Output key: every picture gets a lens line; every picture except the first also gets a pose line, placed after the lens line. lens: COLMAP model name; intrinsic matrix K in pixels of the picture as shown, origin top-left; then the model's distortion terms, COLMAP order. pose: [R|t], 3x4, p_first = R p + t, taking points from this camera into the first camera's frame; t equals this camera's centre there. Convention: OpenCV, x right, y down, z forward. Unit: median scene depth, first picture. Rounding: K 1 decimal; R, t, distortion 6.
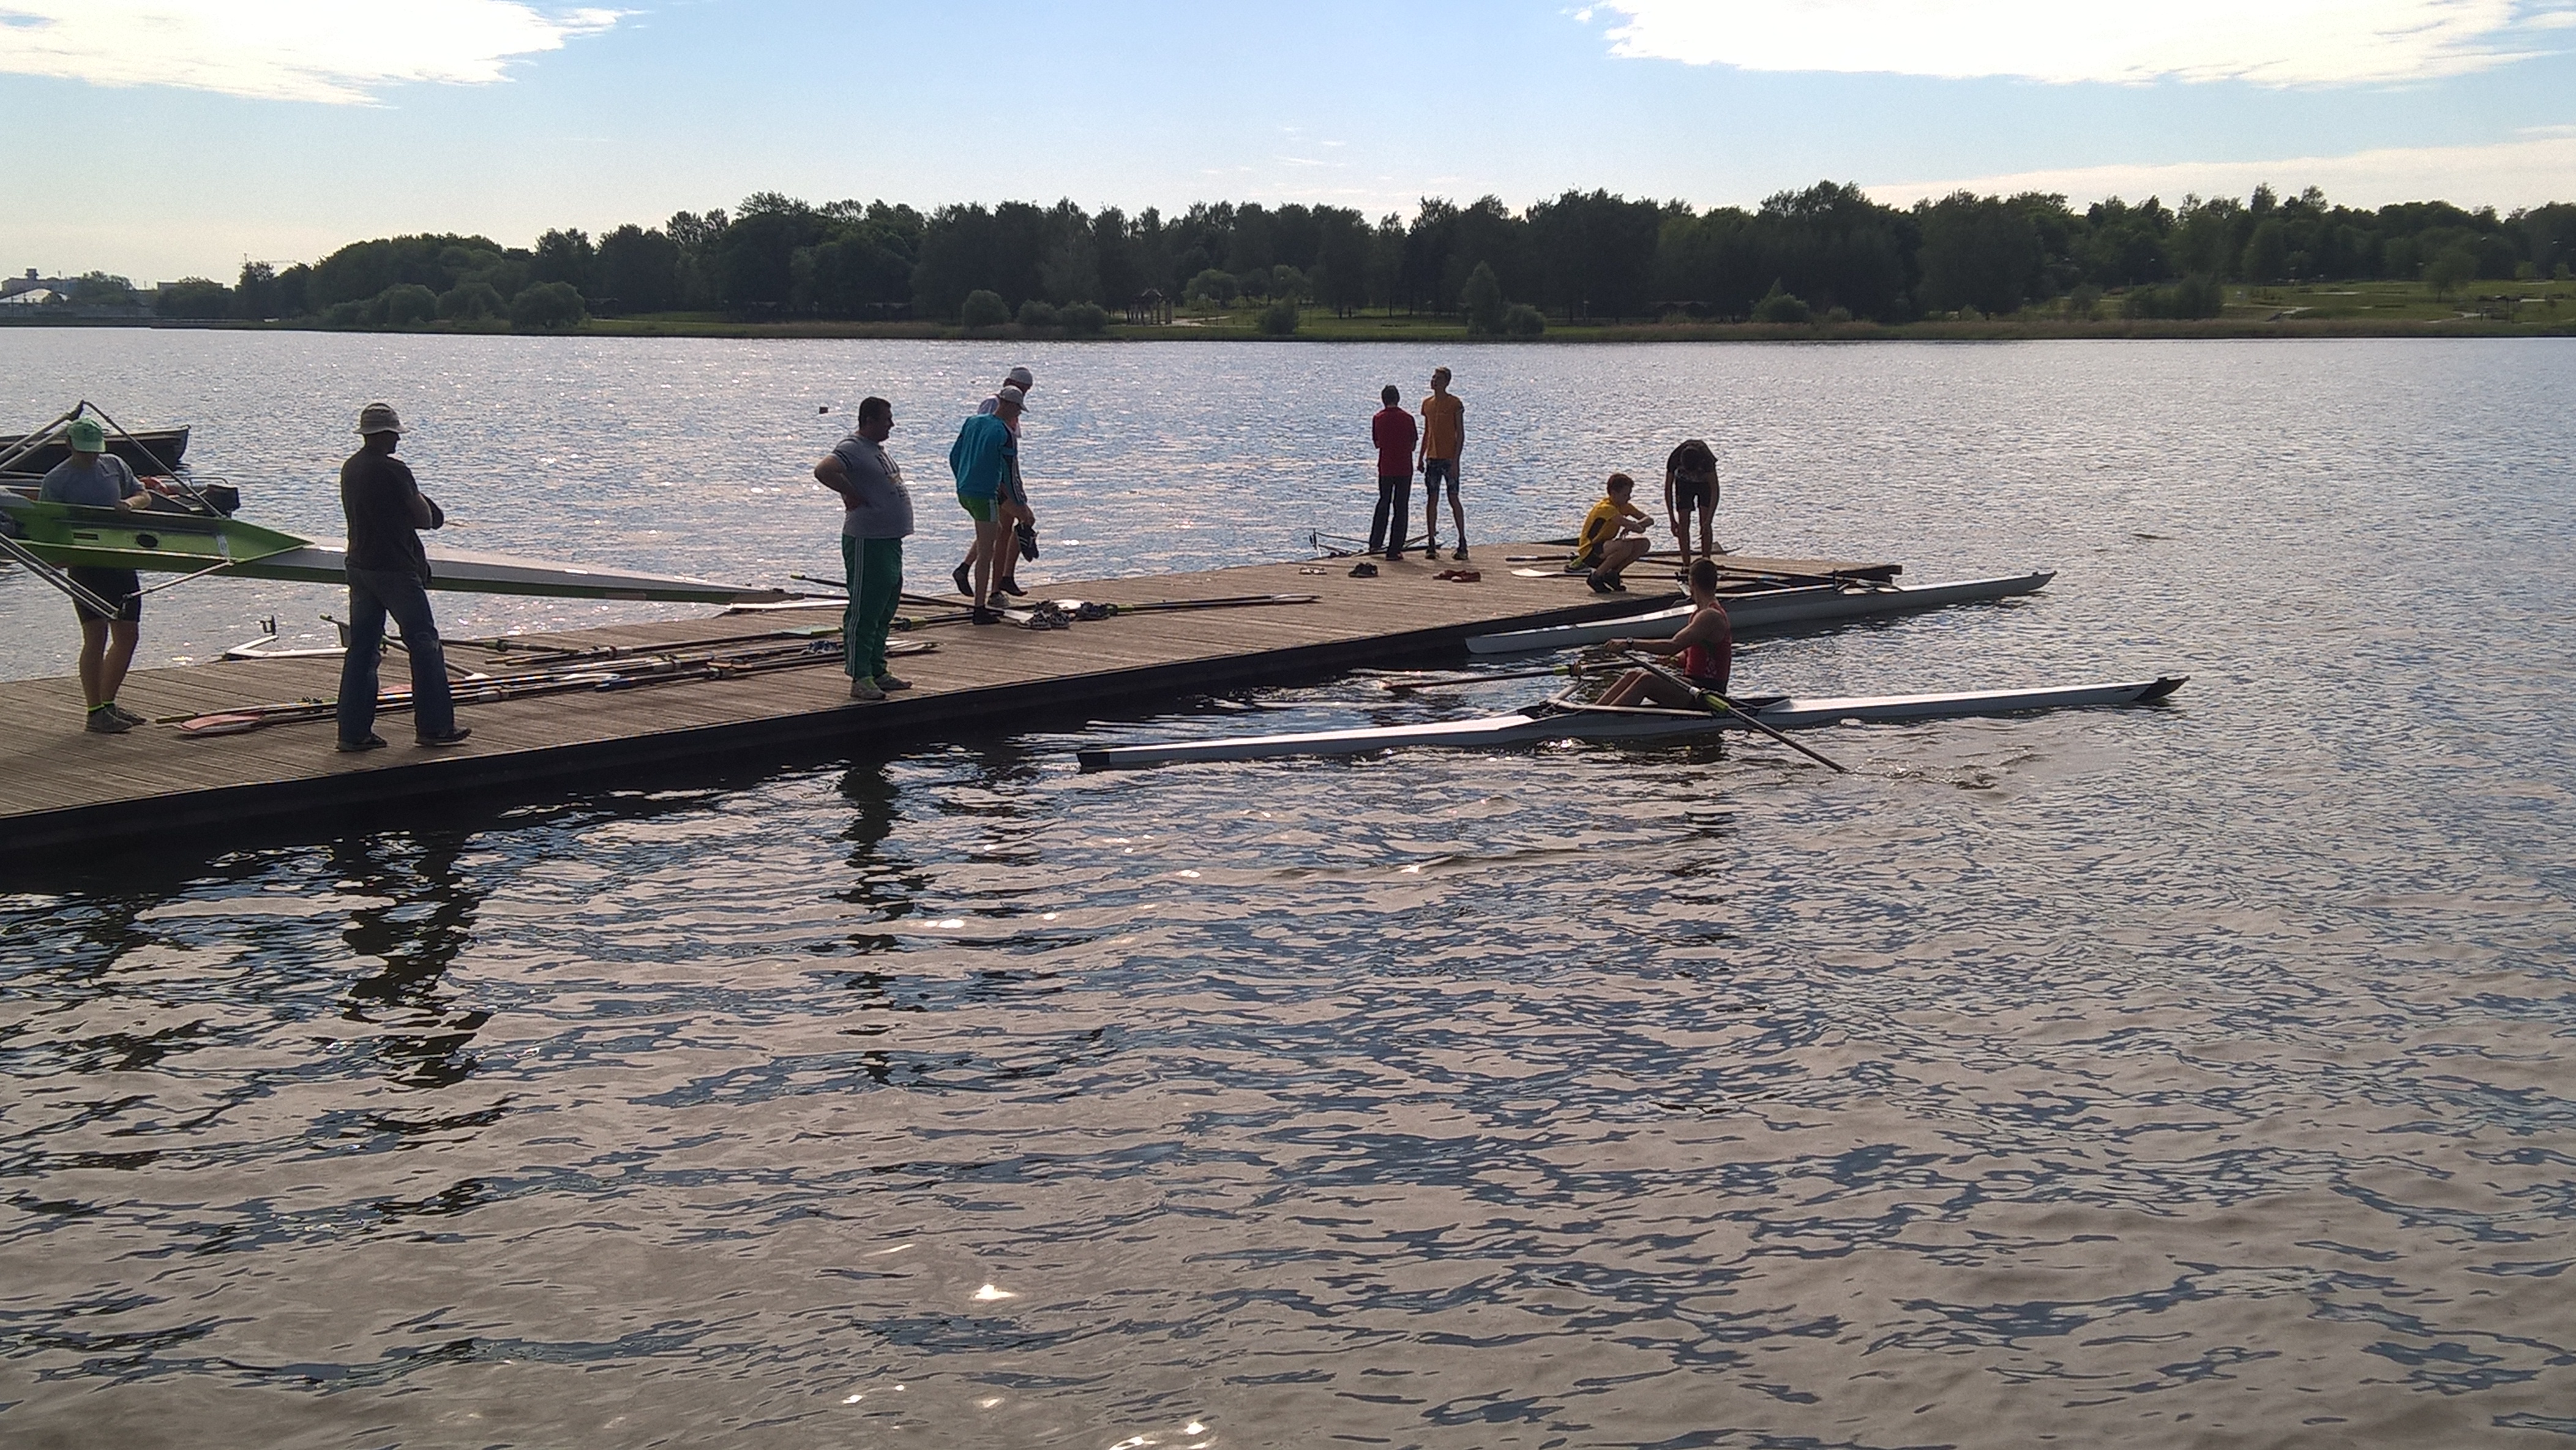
lens RADIAL K [[2635.3, 0, 1299.5], [0, 2635.3, 709.3], [0, 0, 1]] dist [0.063901, 0.000000]
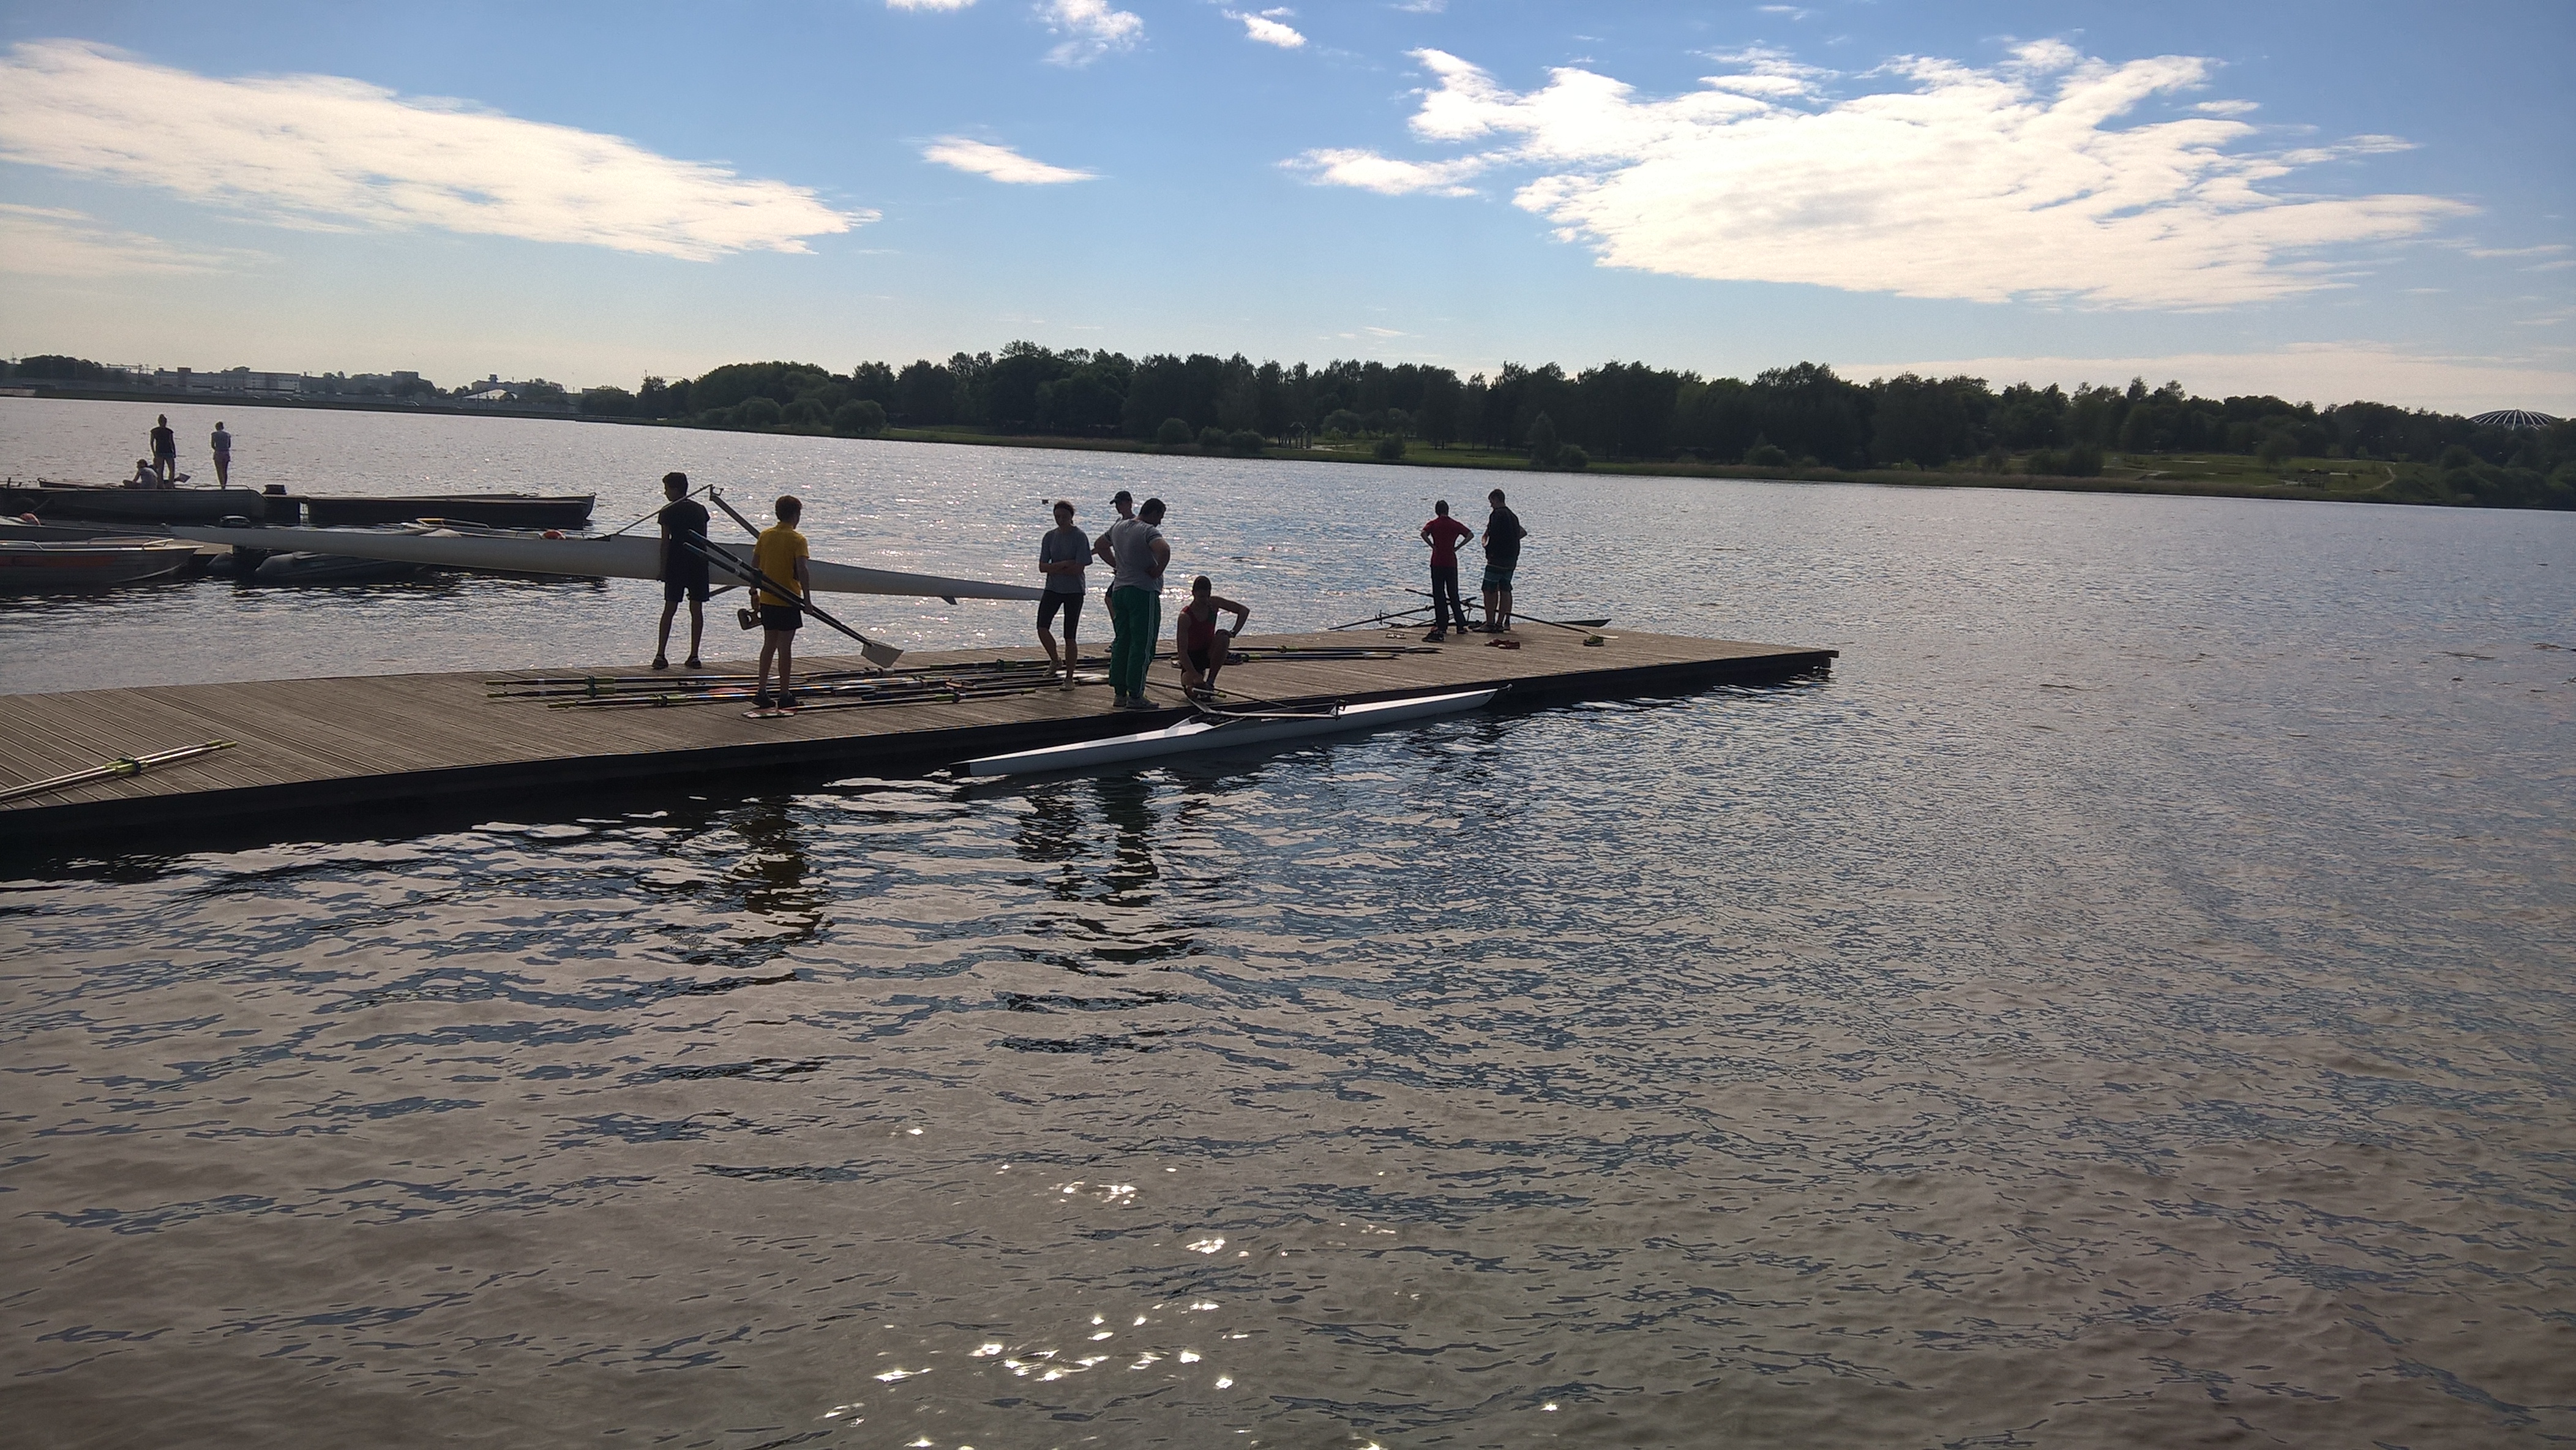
lens RADIAL K [[2635.3, 0, 1261.1], [0, 2635.3, 715.8], [0, 0, 1]] dist [0.063901, 0.000000]
pose [[0.998016, 0.045241, -0.043792, -0.008264], [-0.047474, 0.997551, -0.051369, 0.063098], [0.041361, 0.053346, 0.997719, -0.349654]]
